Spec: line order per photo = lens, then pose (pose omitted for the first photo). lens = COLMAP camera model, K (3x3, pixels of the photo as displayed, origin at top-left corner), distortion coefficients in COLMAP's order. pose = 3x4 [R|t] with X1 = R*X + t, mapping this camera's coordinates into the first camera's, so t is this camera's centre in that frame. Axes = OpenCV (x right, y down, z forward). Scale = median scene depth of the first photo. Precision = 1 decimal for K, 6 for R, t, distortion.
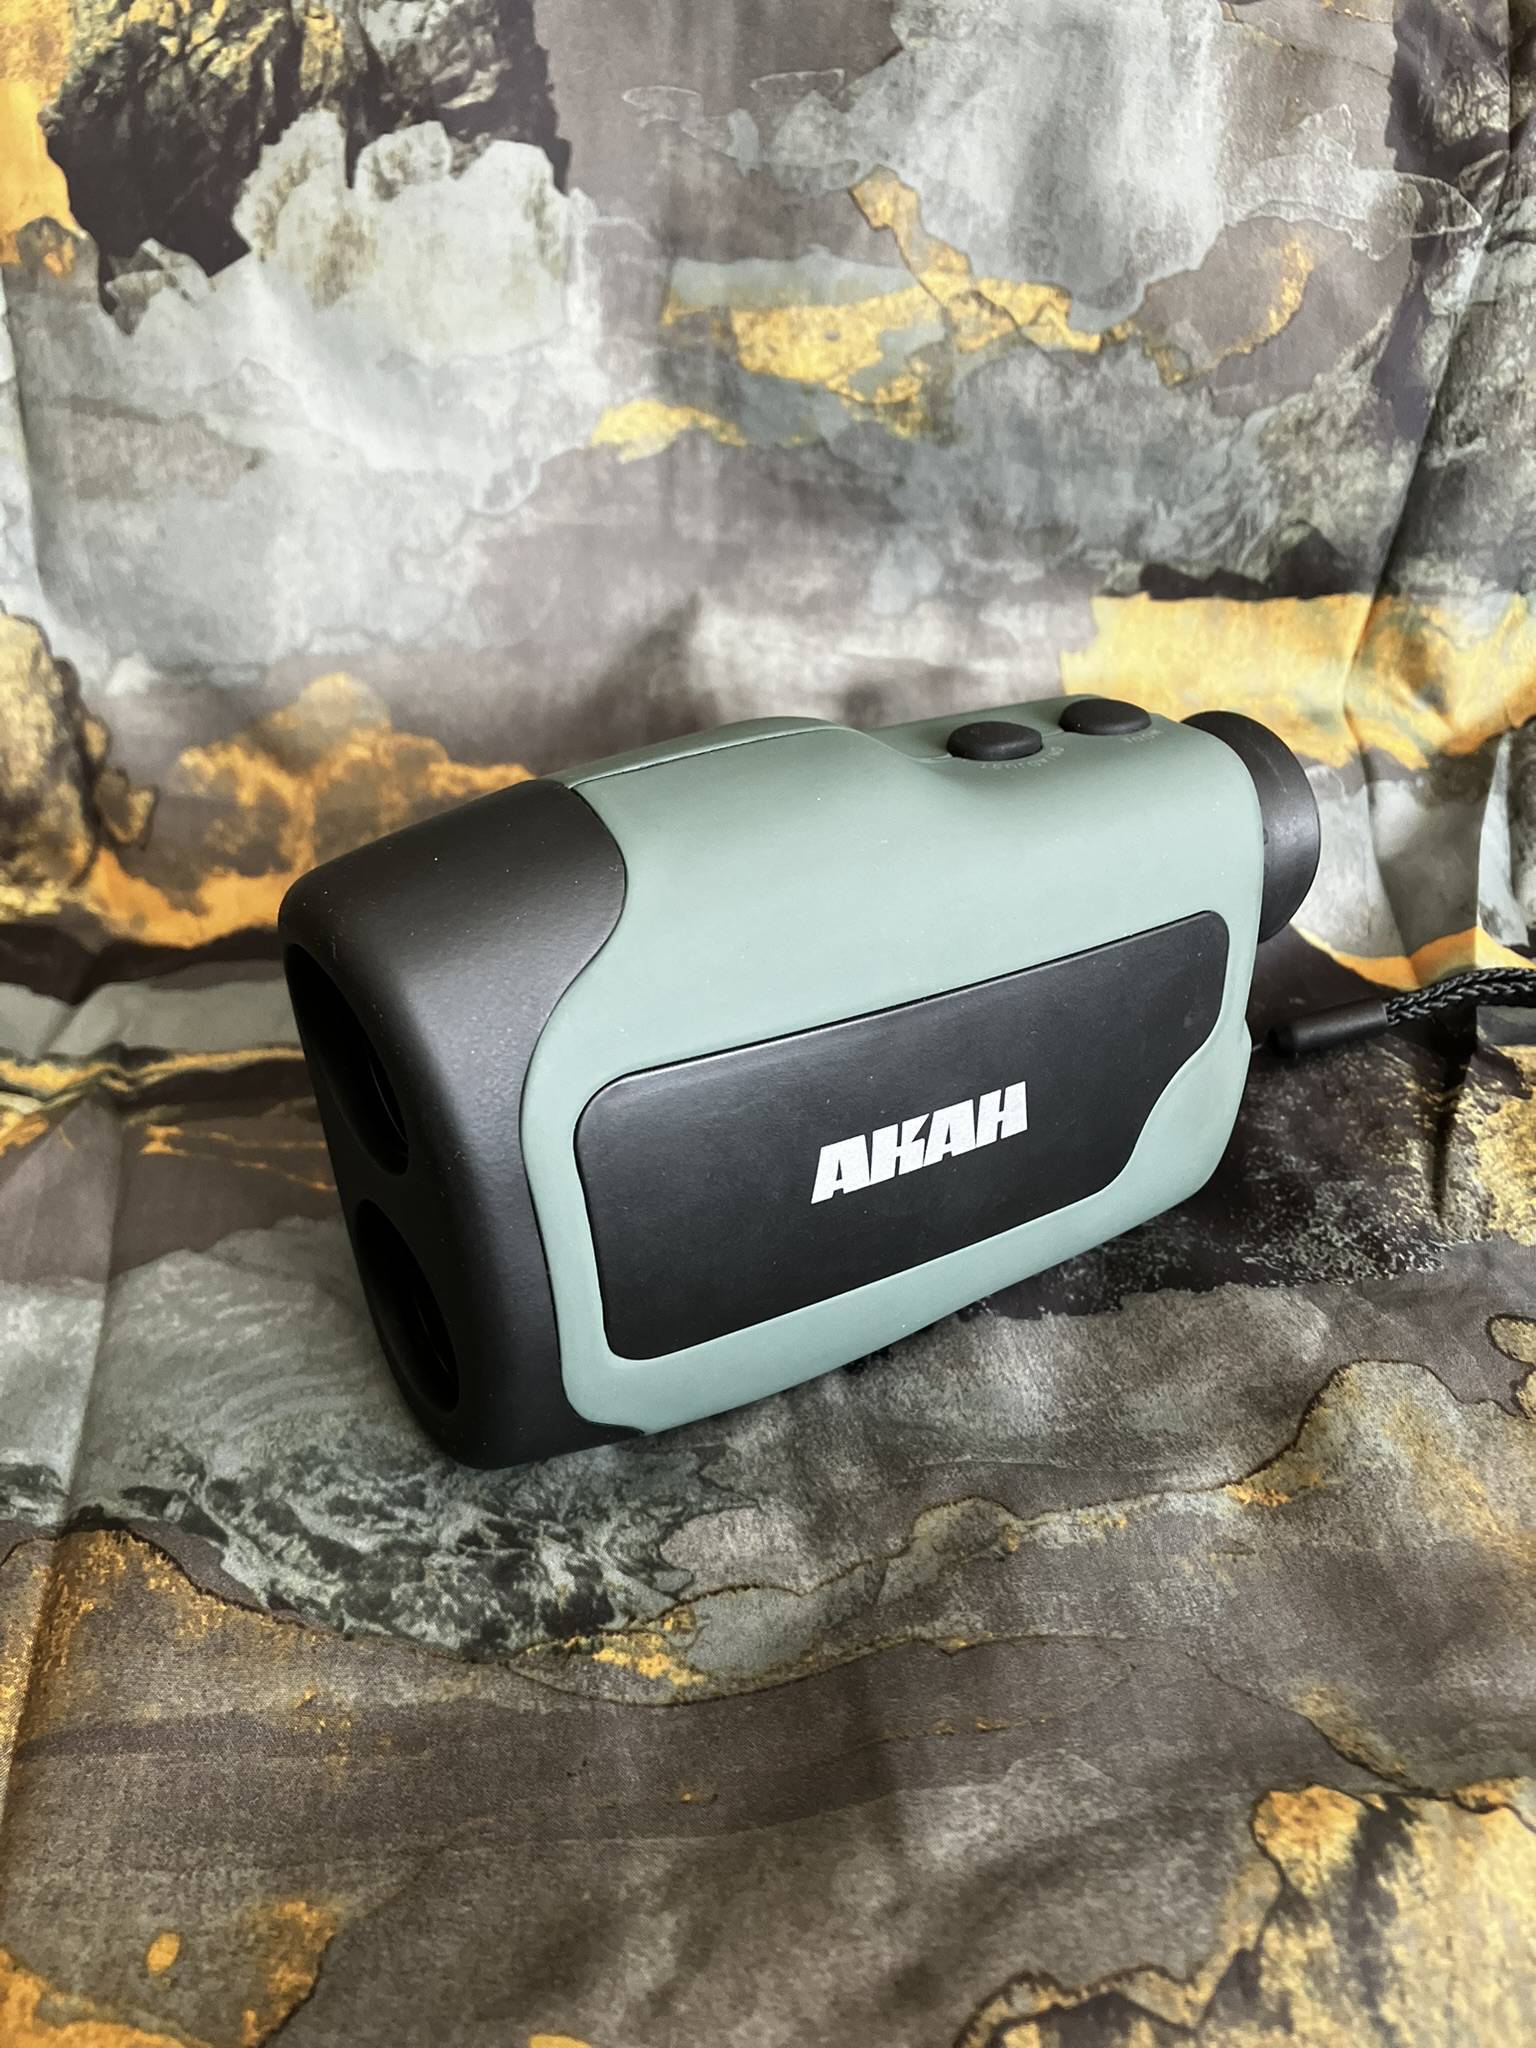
lens RADIAL K [[1671.4, 0, 826.8], [0, 1671.4, 1000.7], [0, 0, 1]] dist [-0.001192, -0.023294]
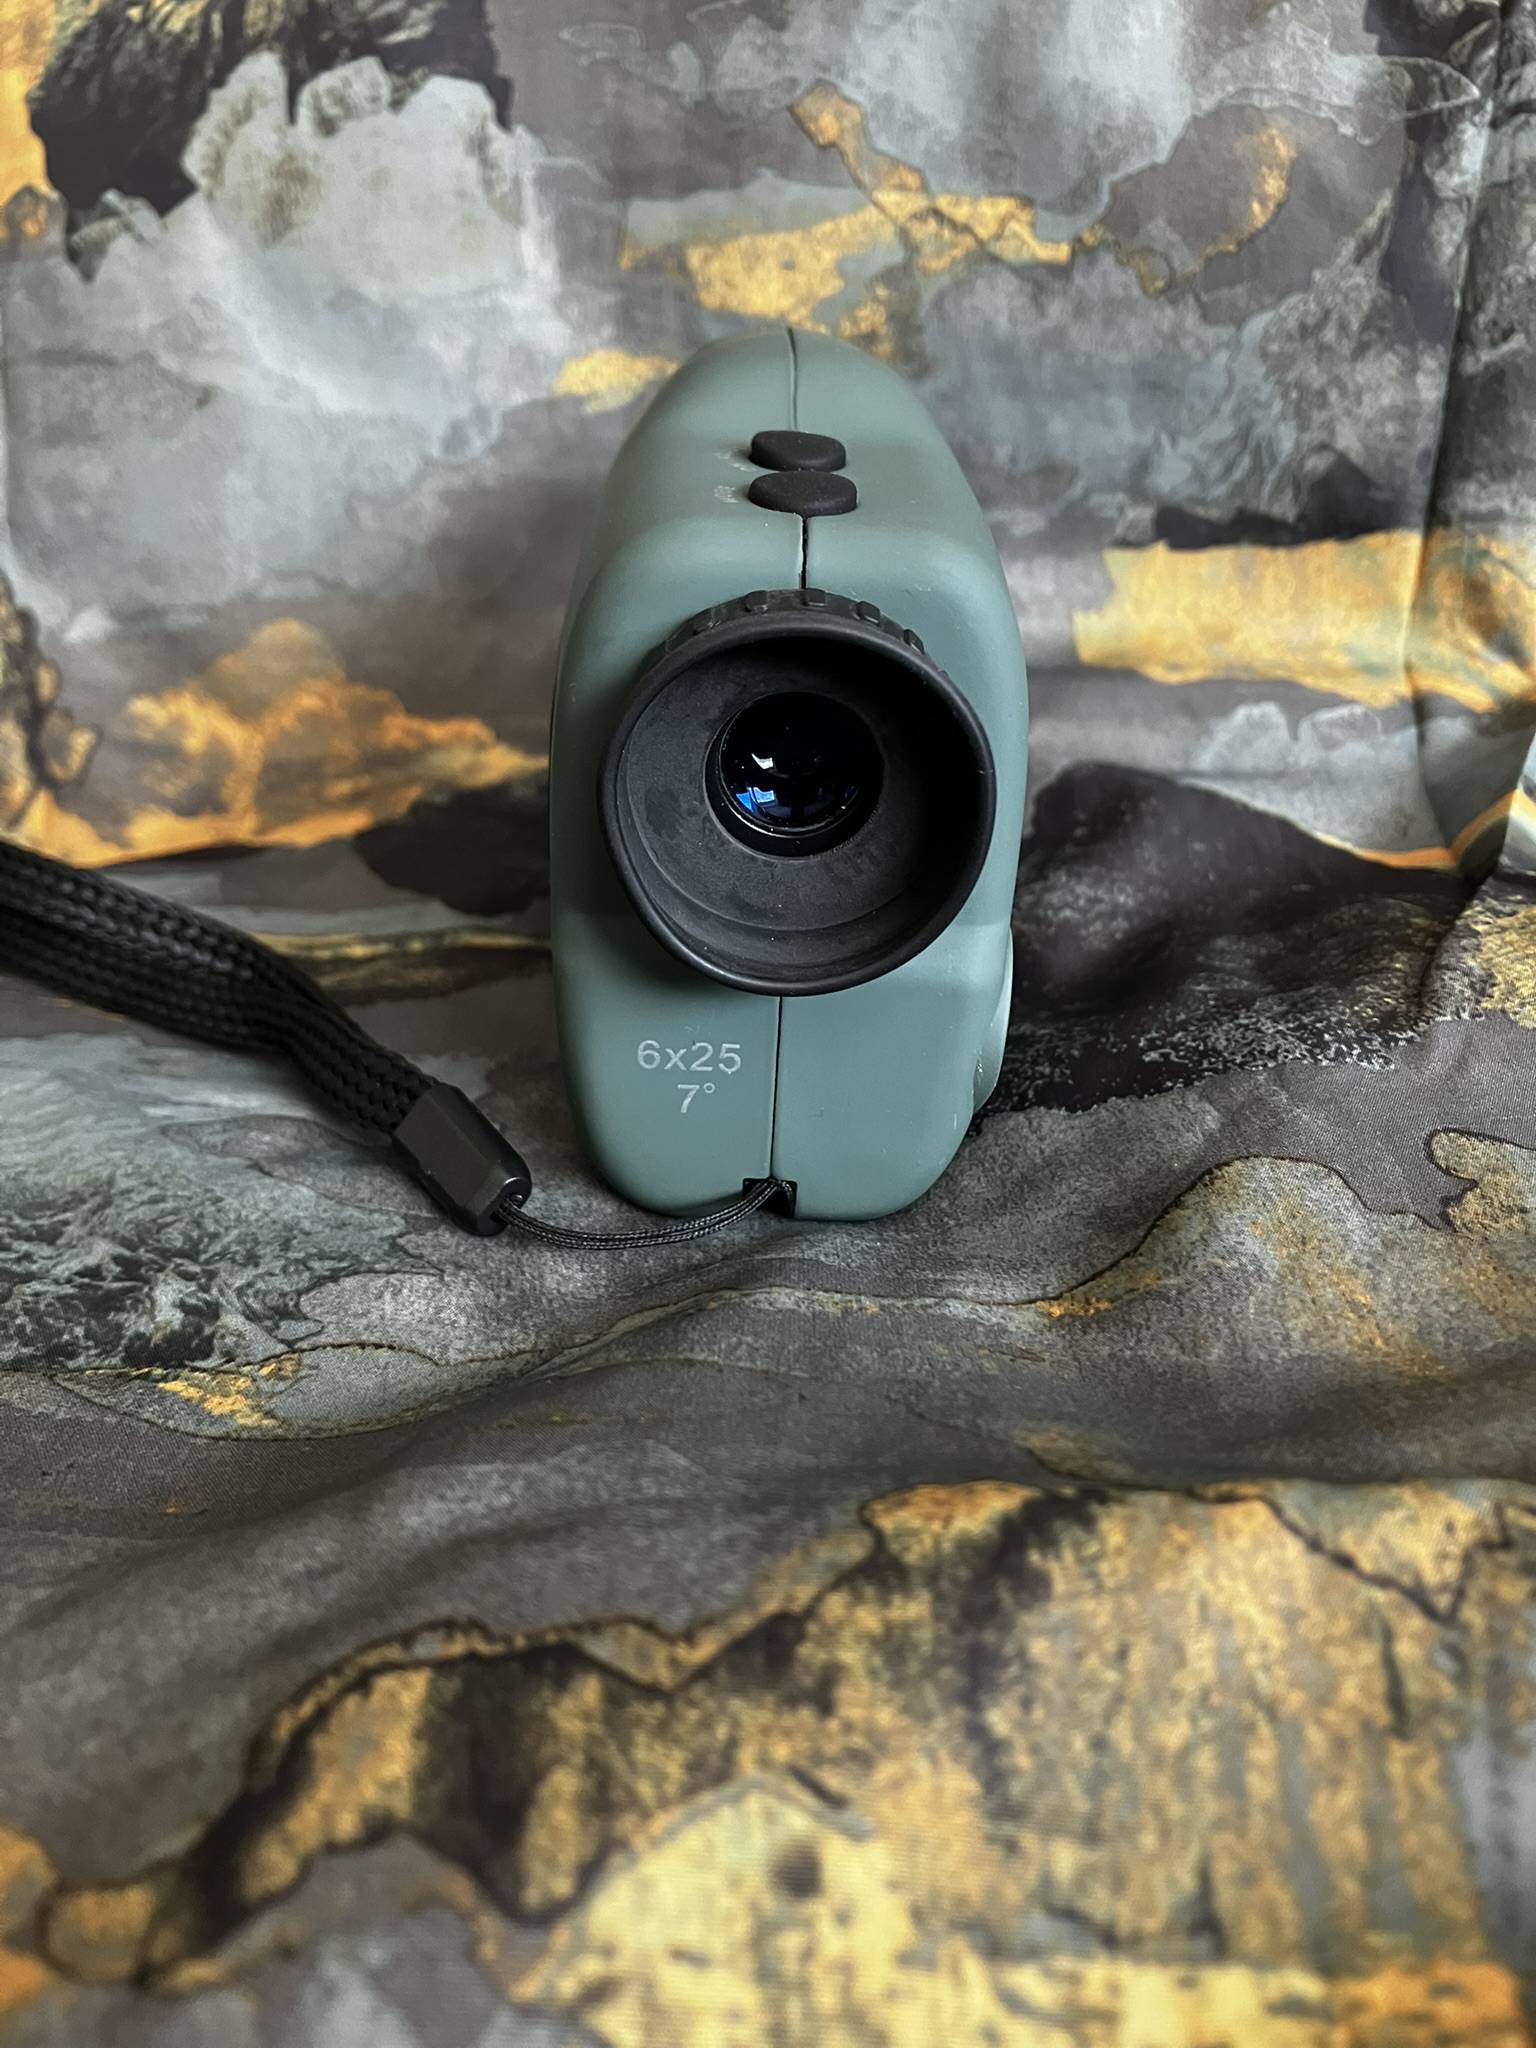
lens RADIAL K [[1671.4, 0, 859.3], [0, 1671.4, 1024.0], [0, 0, 1]] dist [-0.001192, -0.023294]
pose [[0.986352, -0.020742, -0.163342, 0.198113], [-0.013775, 0.978161, -0.207393, 0.242069], [0.164076, 0.206812, 0.964525, 0.162110]]
